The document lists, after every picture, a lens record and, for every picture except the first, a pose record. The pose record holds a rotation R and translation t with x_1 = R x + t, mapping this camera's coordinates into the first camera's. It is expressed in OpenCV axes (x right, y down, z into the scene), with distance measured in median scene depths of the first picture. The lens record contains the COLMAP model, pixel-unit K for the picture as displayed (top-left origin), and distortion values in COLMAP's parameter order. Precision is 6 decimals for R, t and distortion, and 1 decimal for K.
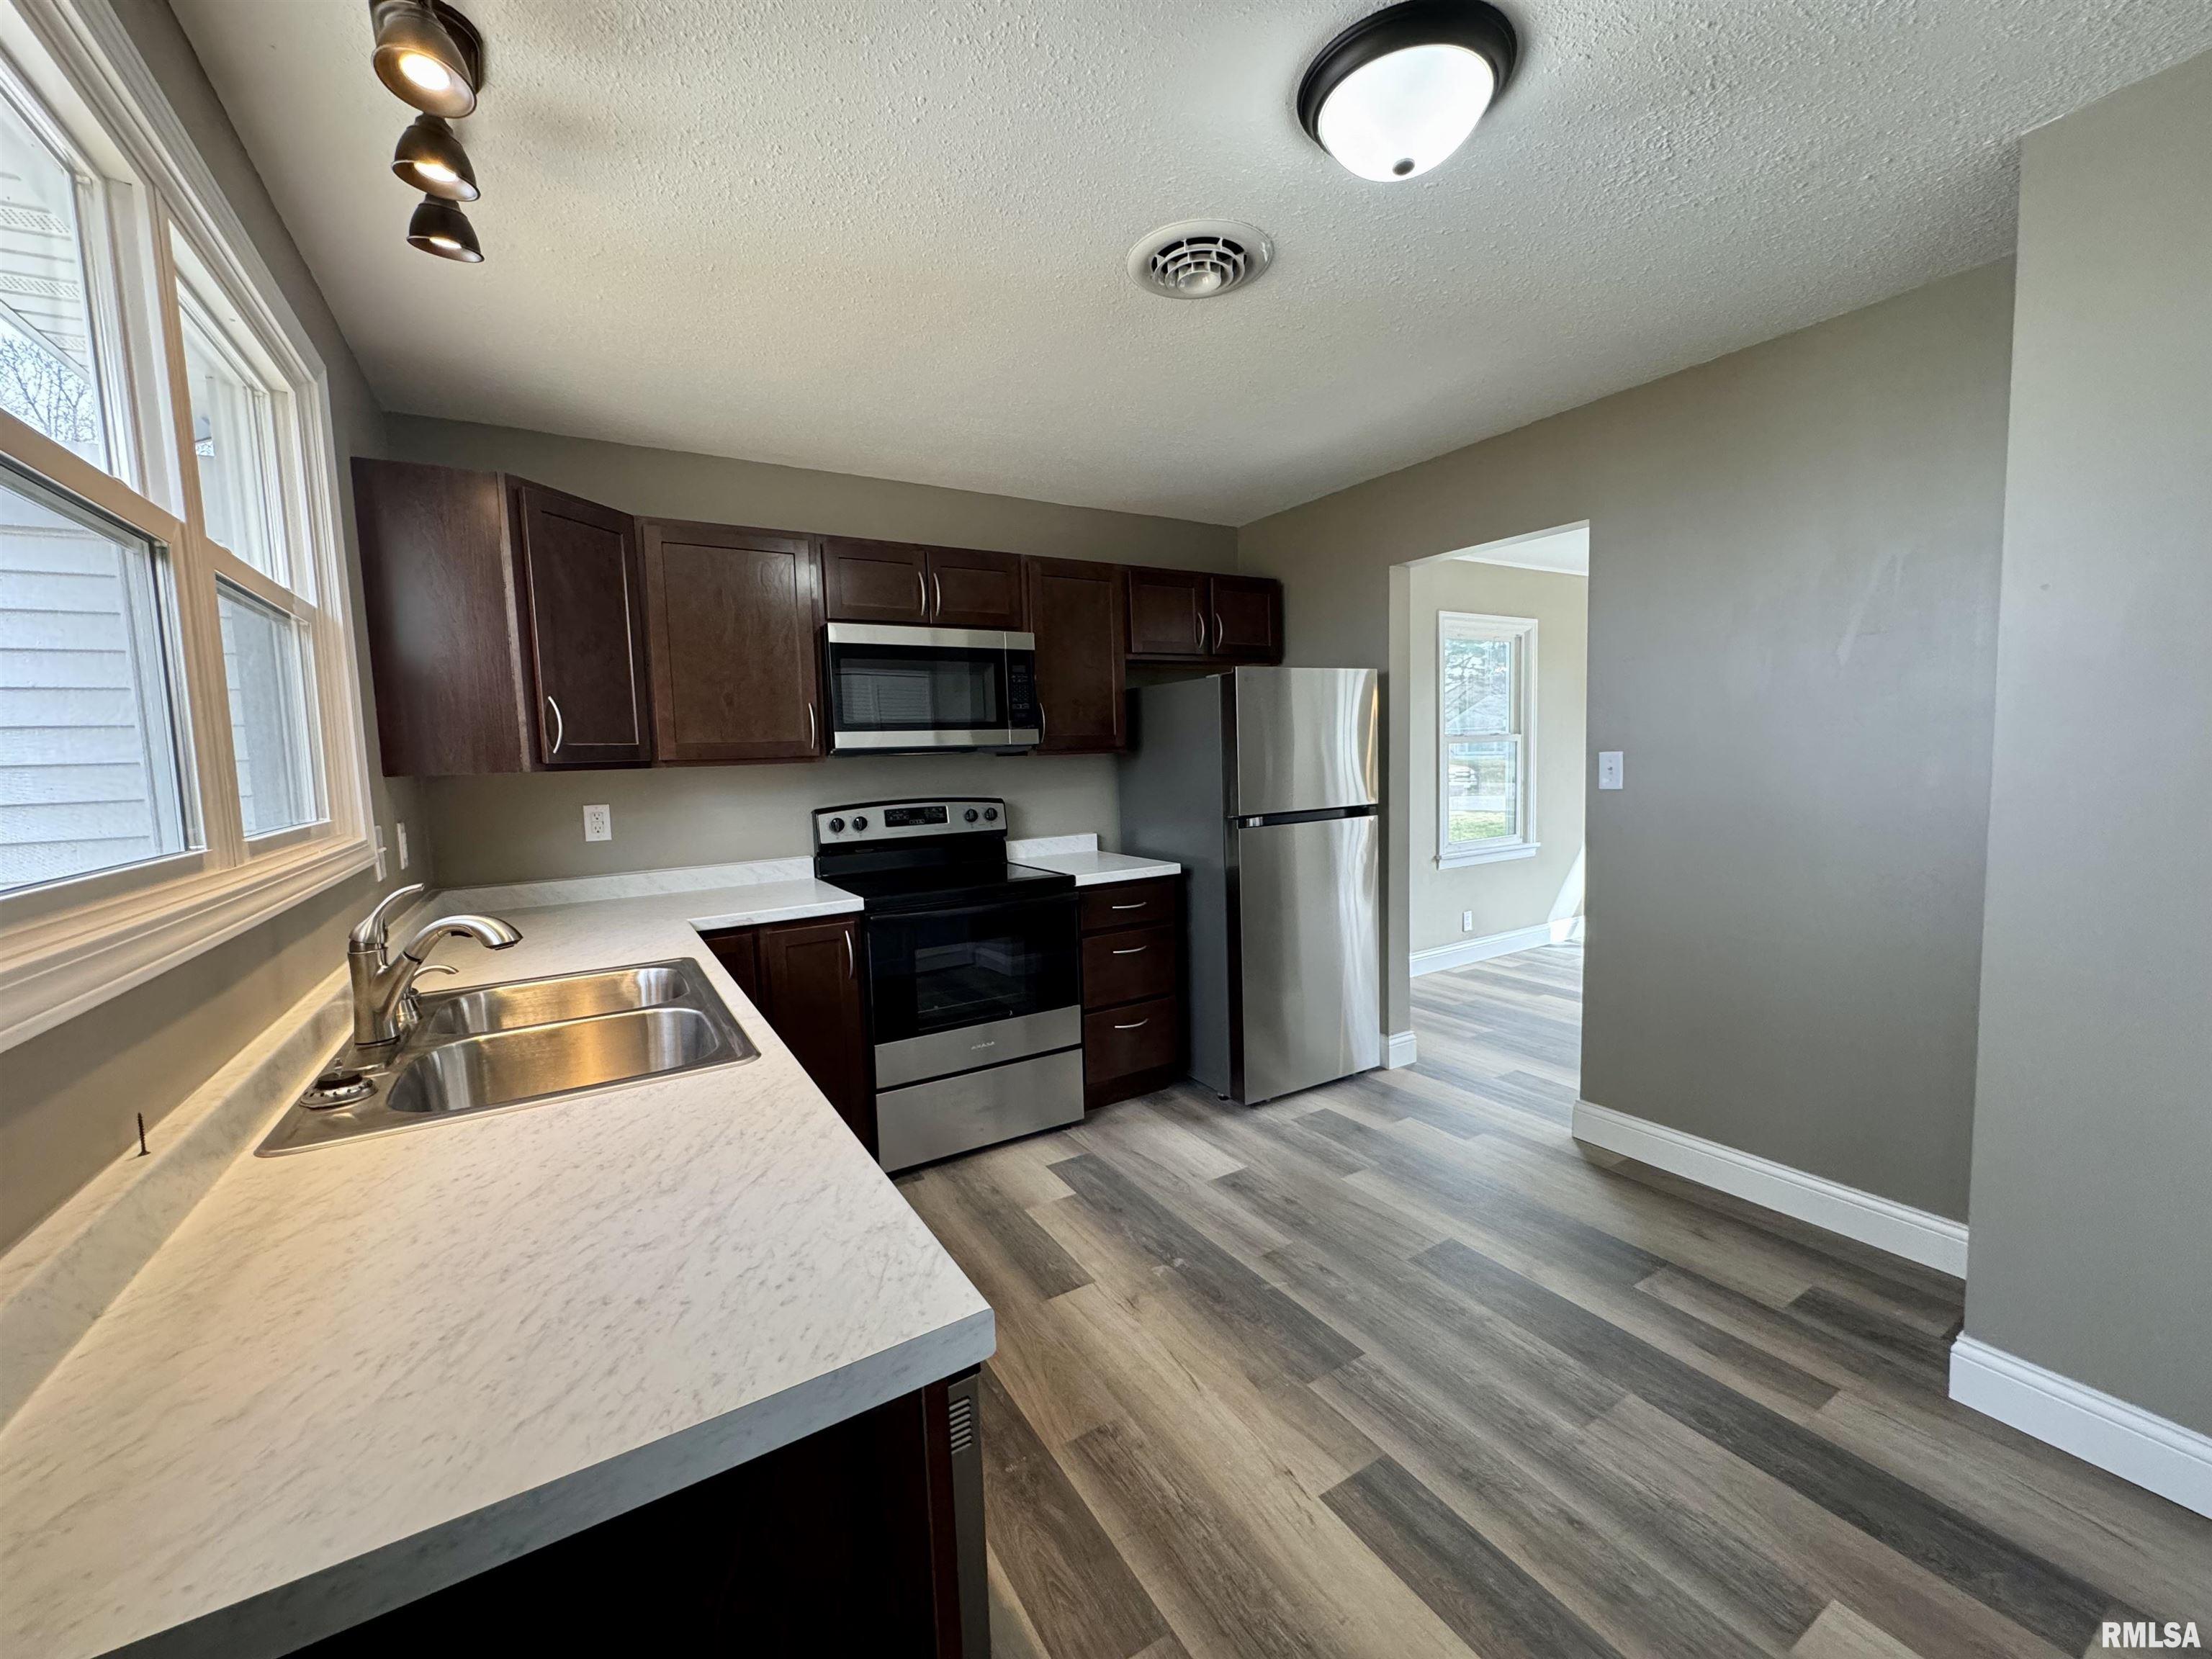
lens RADIAL K [[884.7, 0, 1105.8], [0, 884.7, 827.0], [0, 0, 1]] dist [-0.003119, 0.000116]
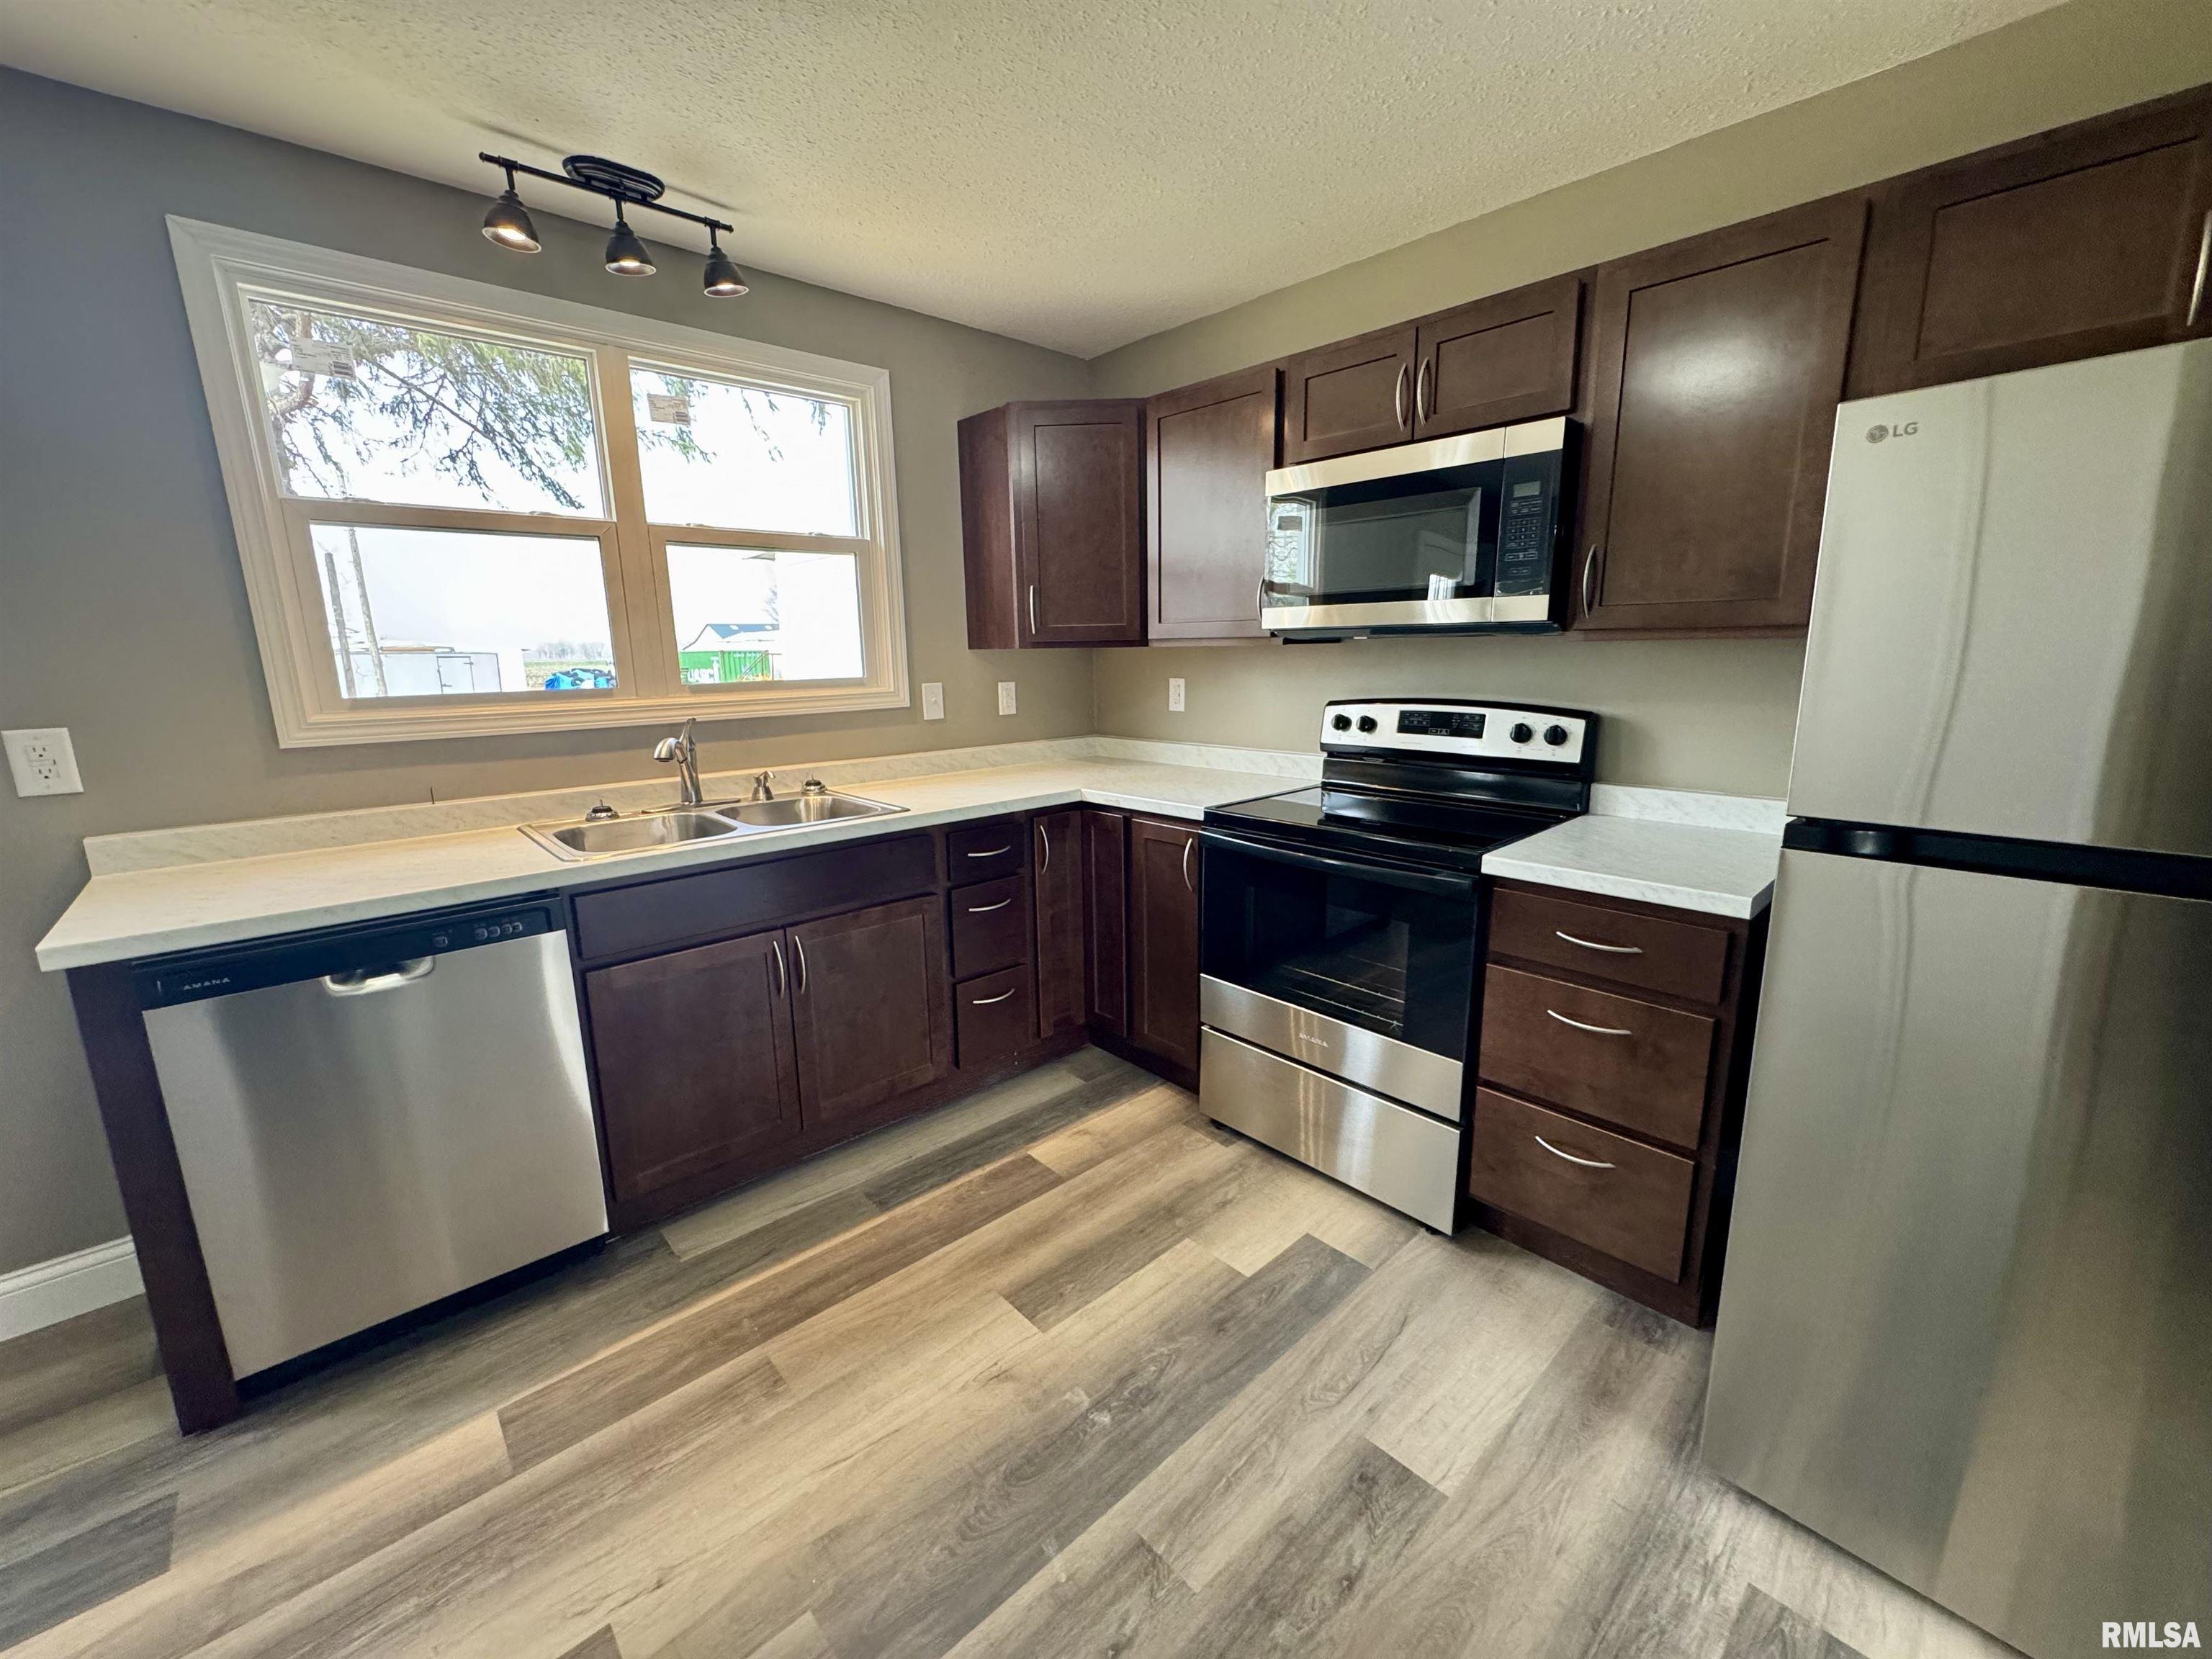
lens RADIAL K [[884.7, 0, 1110.1], [0, 884.7, 828.4], [0, 0, 1]] dist [-0.003119, 0.000116]
pose [[0.195217, 0.224476, -0.954726, 0.508426], [-0.075292, 0.974012, 0.213615, -0.072558], [0.977866, 0.030182, 0.207045, 0.693952]]
